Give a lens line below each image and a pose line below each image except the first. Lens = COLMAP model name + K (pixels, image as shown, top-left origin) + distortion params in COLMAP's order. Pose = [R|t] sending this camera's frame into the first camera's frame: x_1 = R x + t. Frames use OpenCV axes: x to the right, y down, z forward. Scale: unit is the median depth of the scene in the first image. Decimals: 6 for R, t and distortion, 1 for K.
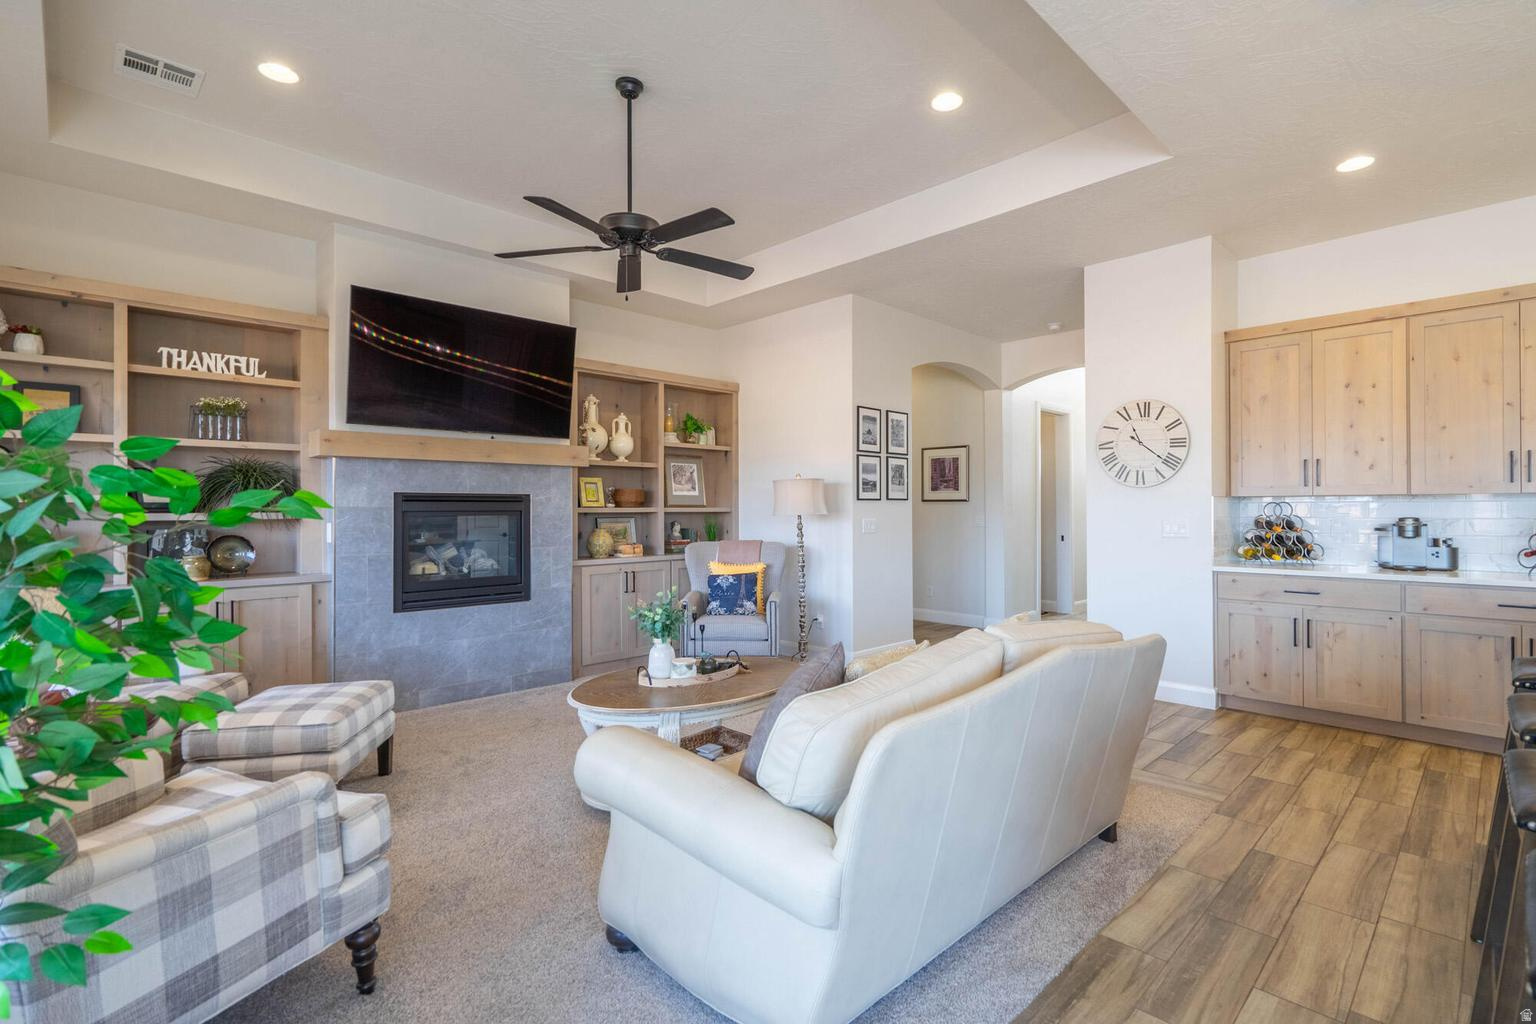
lens RADIAL K [[707.8, 0, 765.3], [0, 707.8, 504.8], [0, 0, 1]] dist [-0.000478, 0.000119]
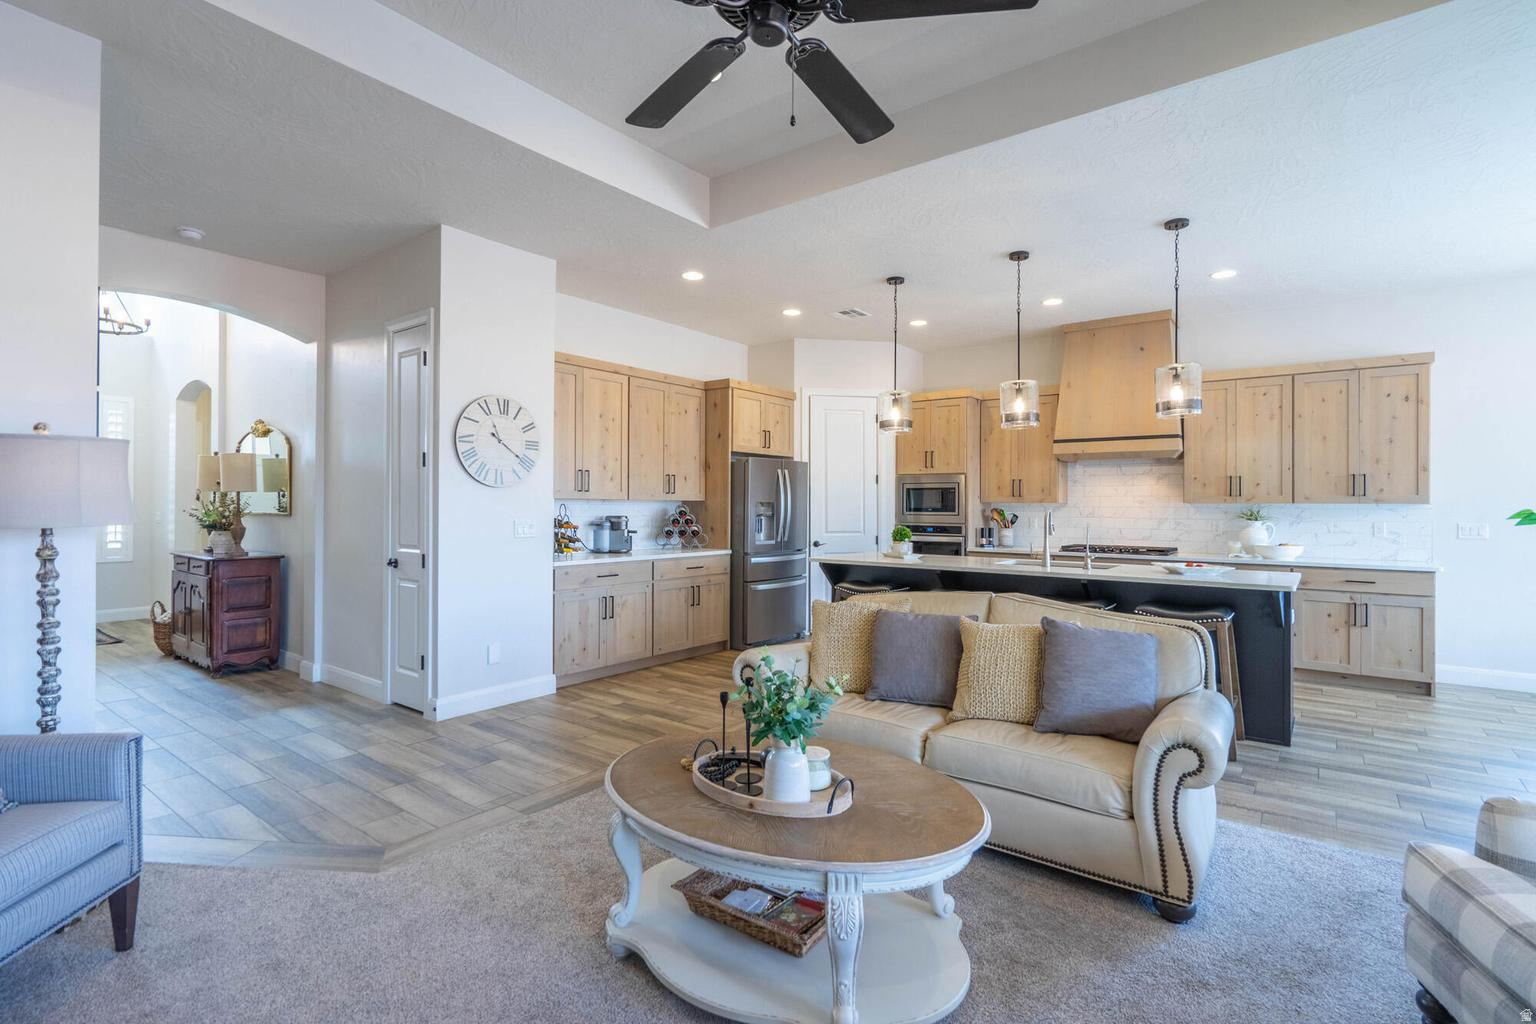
lens RADIAL K [[770.6, 0, 764.7], [0, 770.6, 504.7], [0, 0, 1]] dist [-0.001503, 0.000135]
pose [[-0.167856, 0.004548, 0.985801, -0.597524], [-0.008229, 0.999948, -0.006014, 0.002360], [-0.985777, -0.009122, -0.167809, 0.879344]]
